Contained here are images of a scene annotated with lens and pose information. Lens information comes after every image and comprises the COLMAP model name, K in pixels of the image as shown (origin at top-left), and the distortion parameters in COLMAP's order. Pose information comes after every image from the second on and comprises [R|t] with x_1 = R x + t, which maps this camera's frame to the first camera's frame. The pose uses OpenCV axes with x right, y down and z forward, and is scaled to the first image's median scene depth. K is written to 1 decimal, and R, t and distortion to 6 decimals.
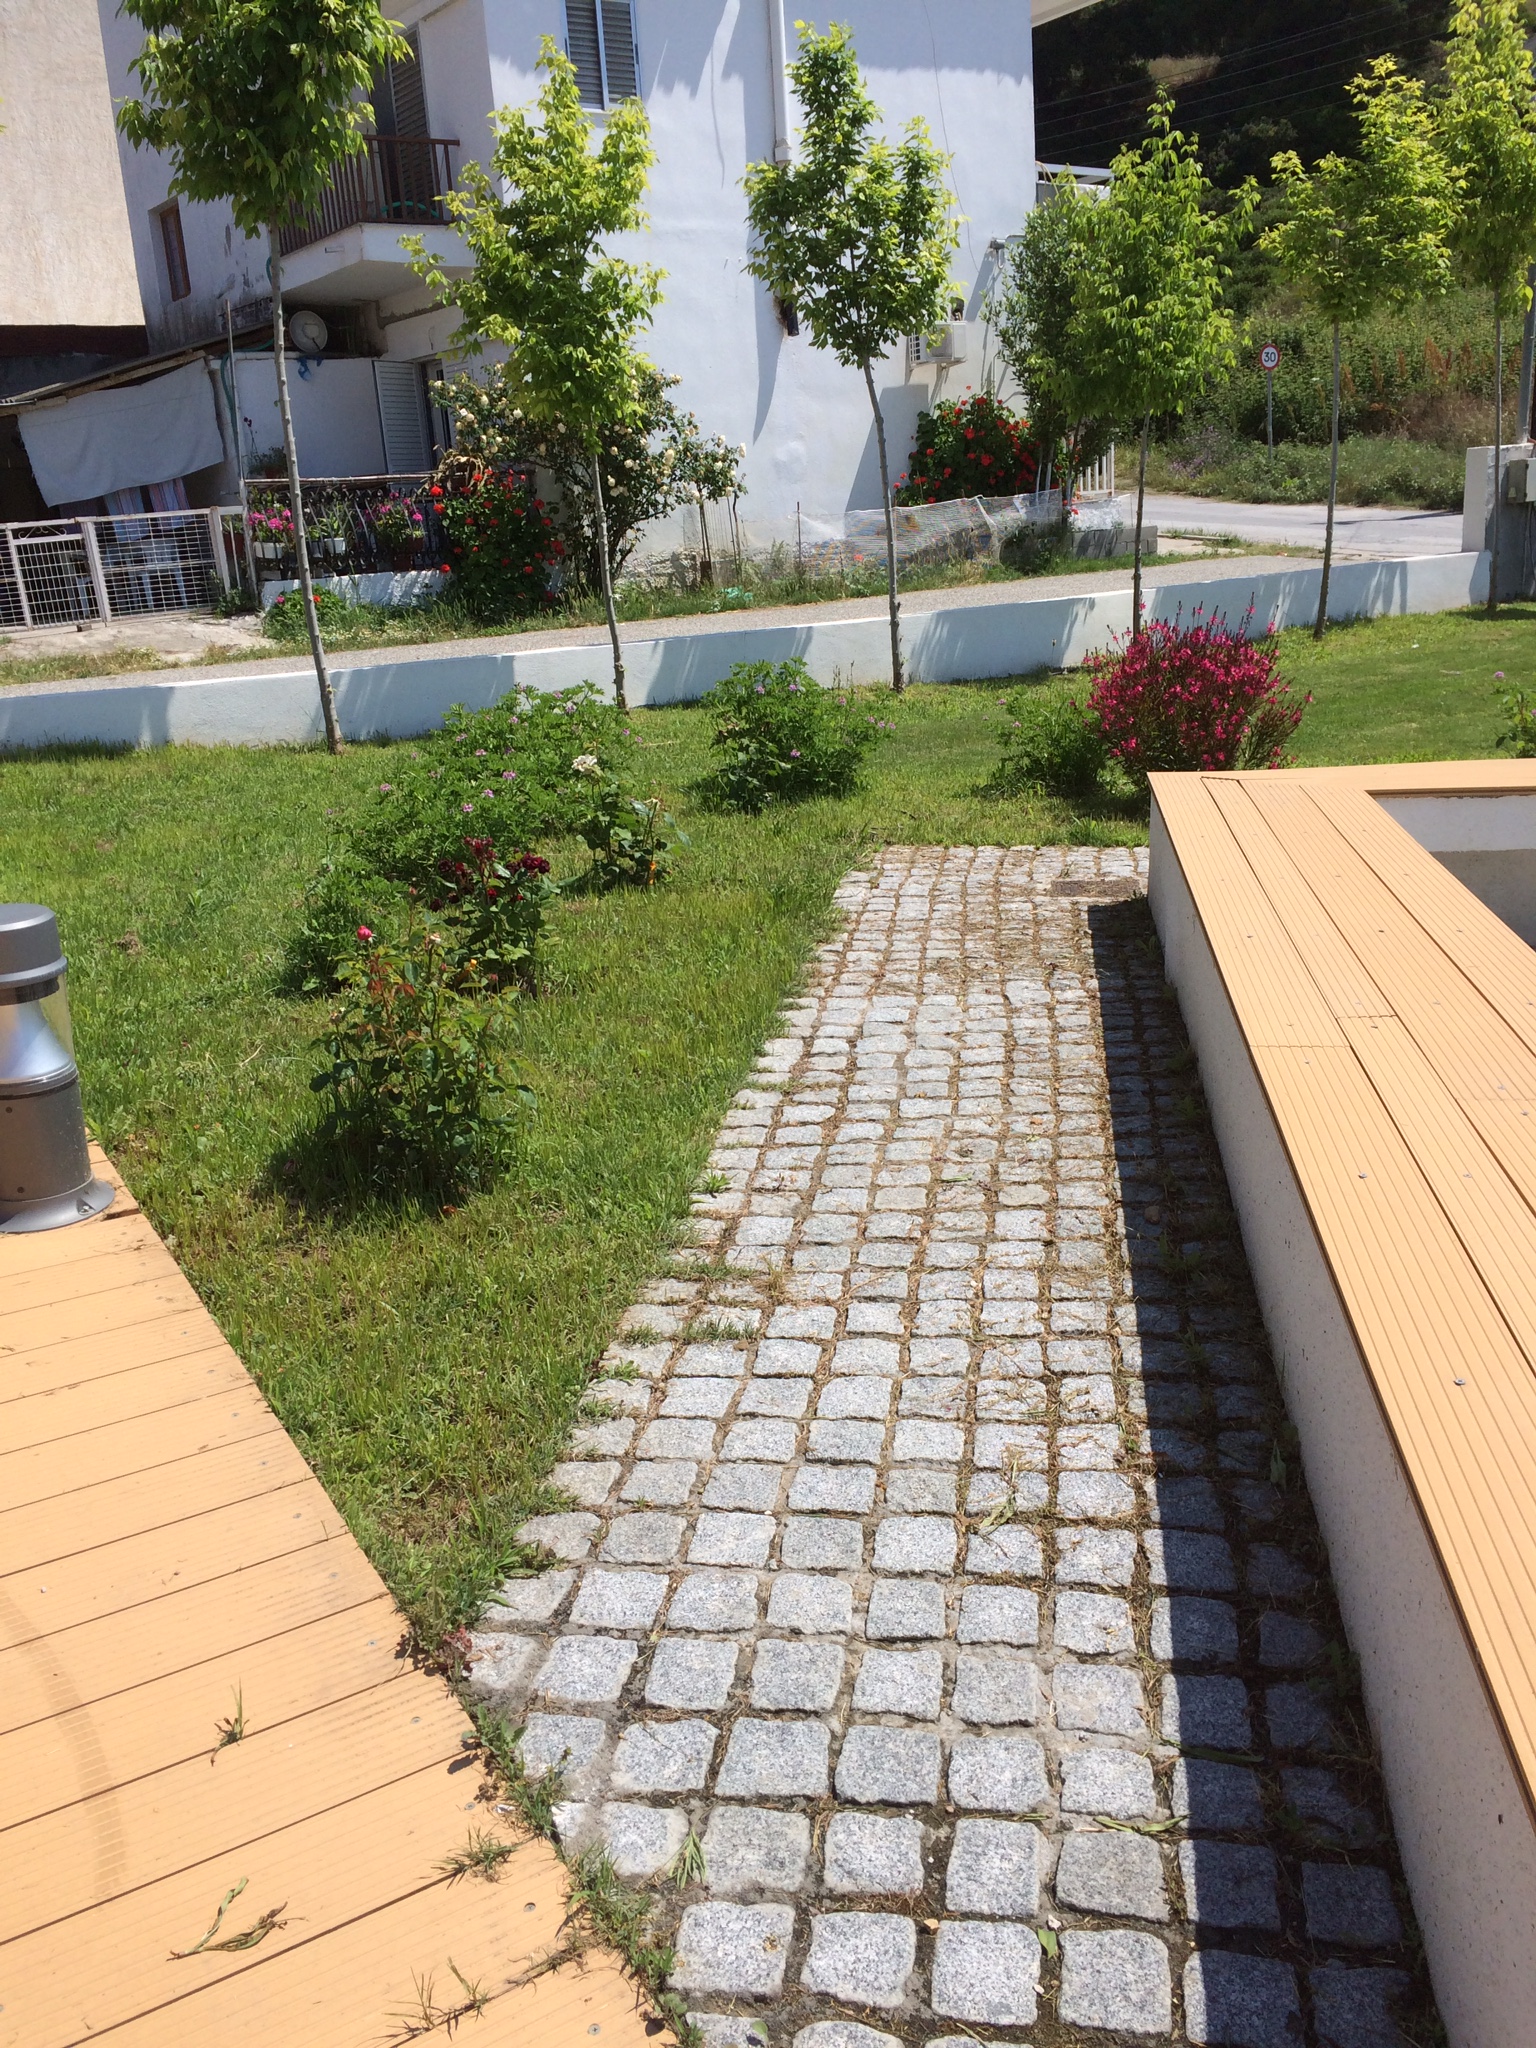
lens RADIAL K [[1718.8, 0, 771.0], [0, 1718.8, 1019.4], [0, 0, 1]] dist [0.068975, -0.068202]
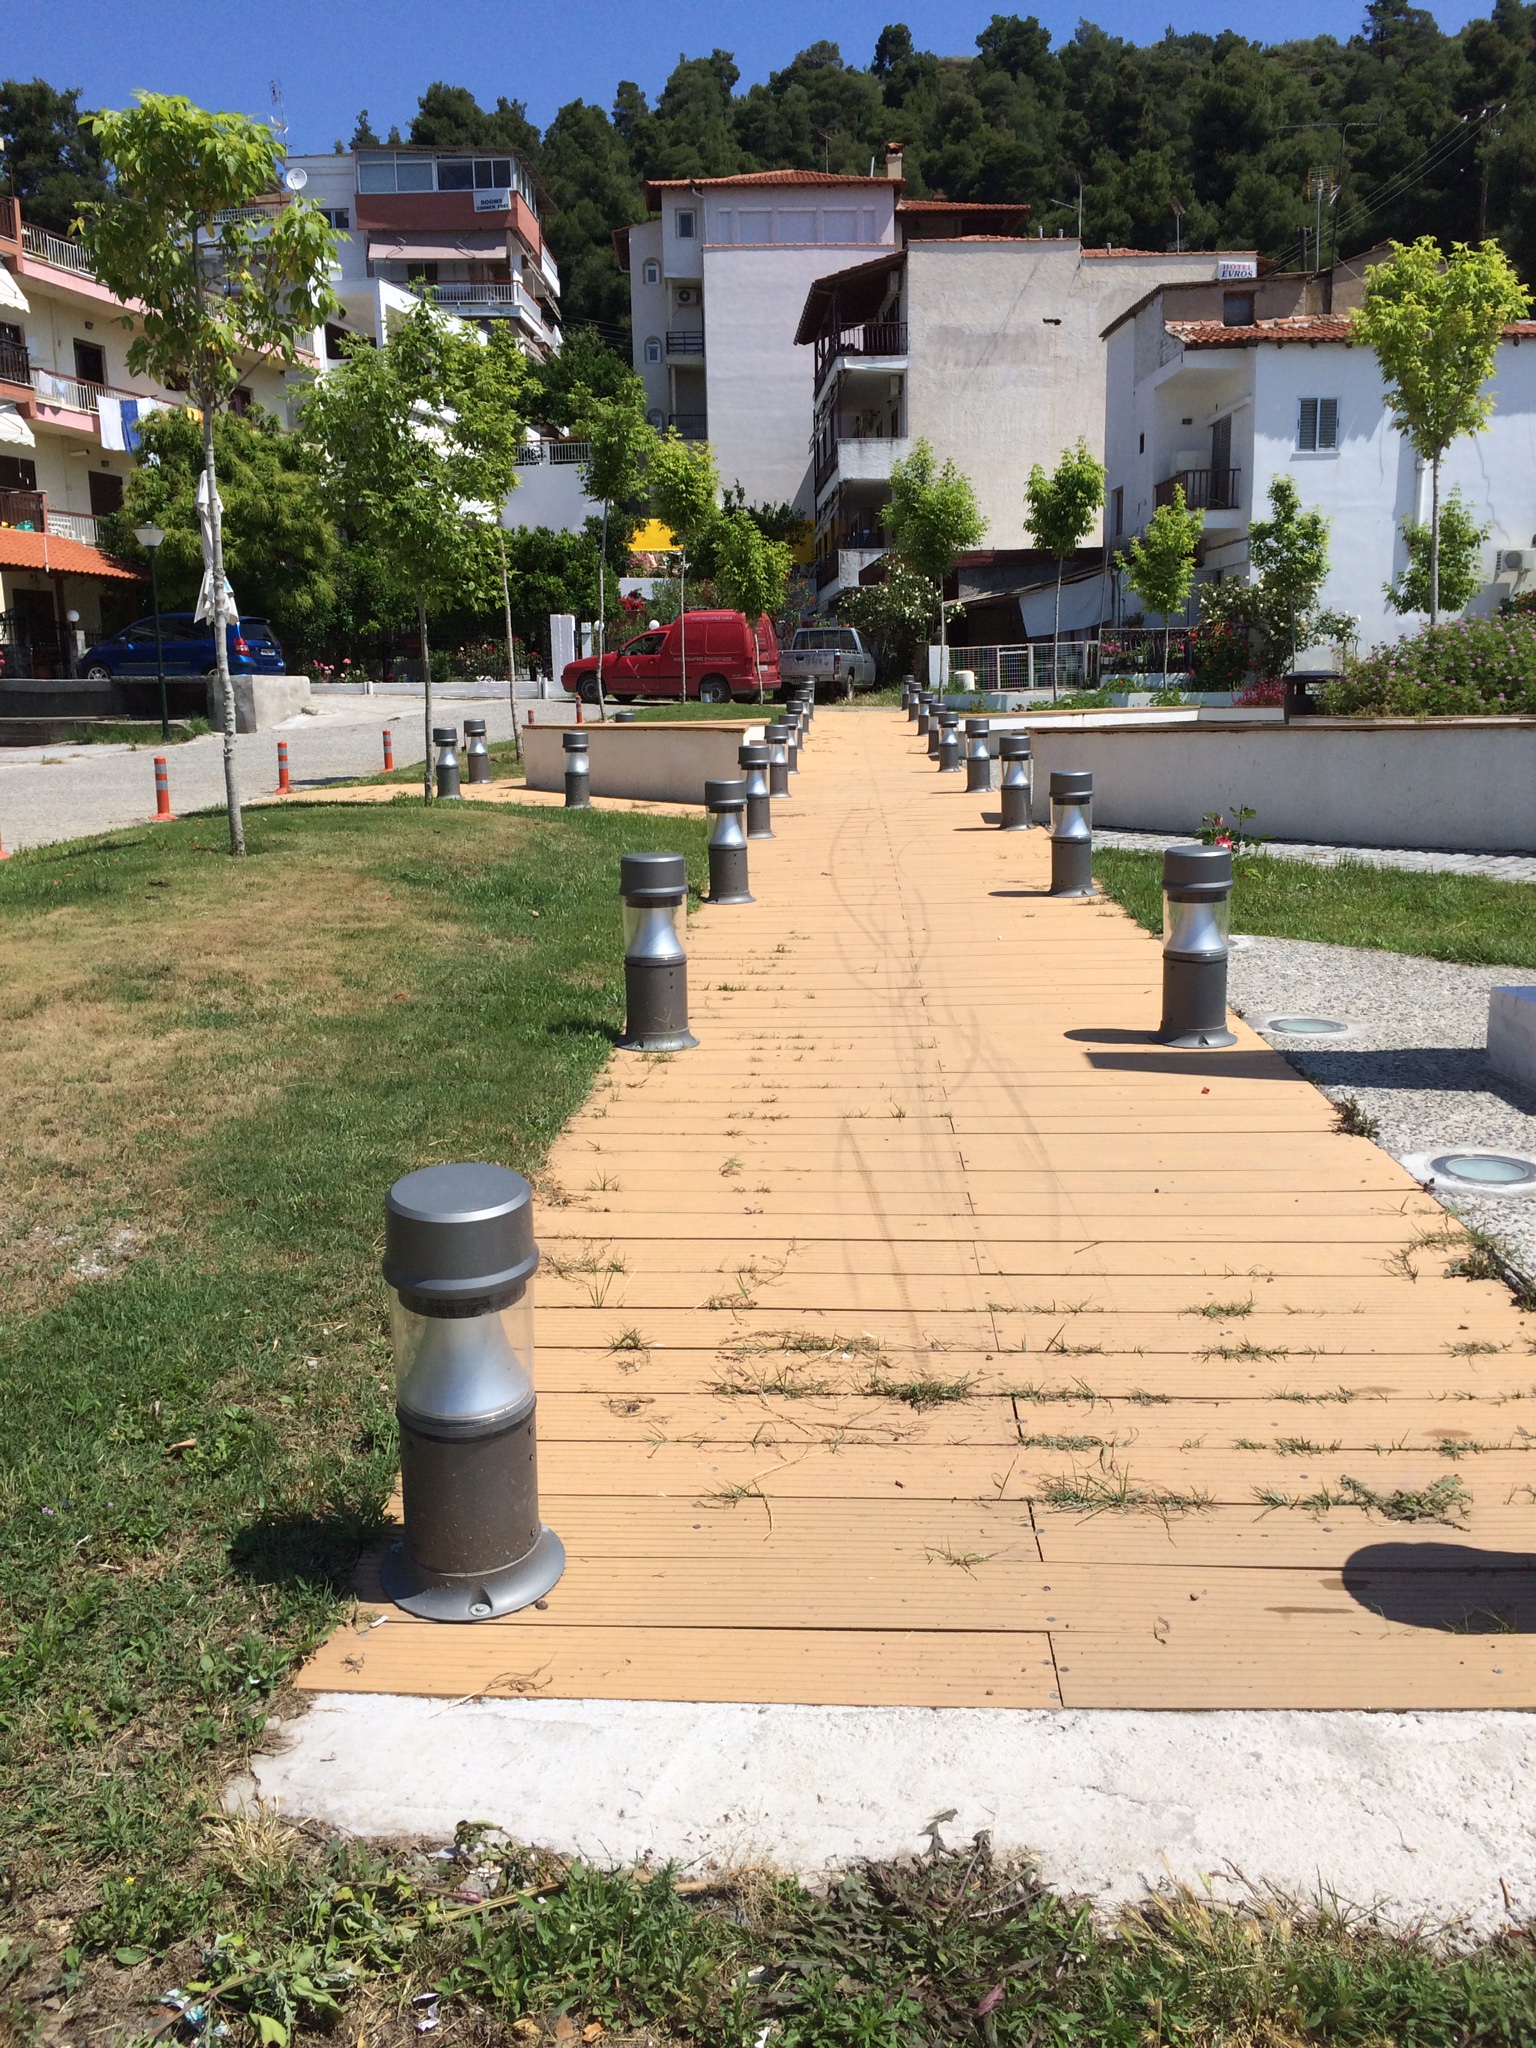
lens RADIAL K [[1718.8, 0, 768.1], [0, 1718.8, 1021.5], [0, 0, 1]] dist [0.068975, -0.068202]
pose [[0.830269, 0.154320, -0.535574, 0.584360], [-0.191685, 0.981351, -0.014392, 0.284262], [0.523365, 0.114610, 0.844366, -0.992951]]
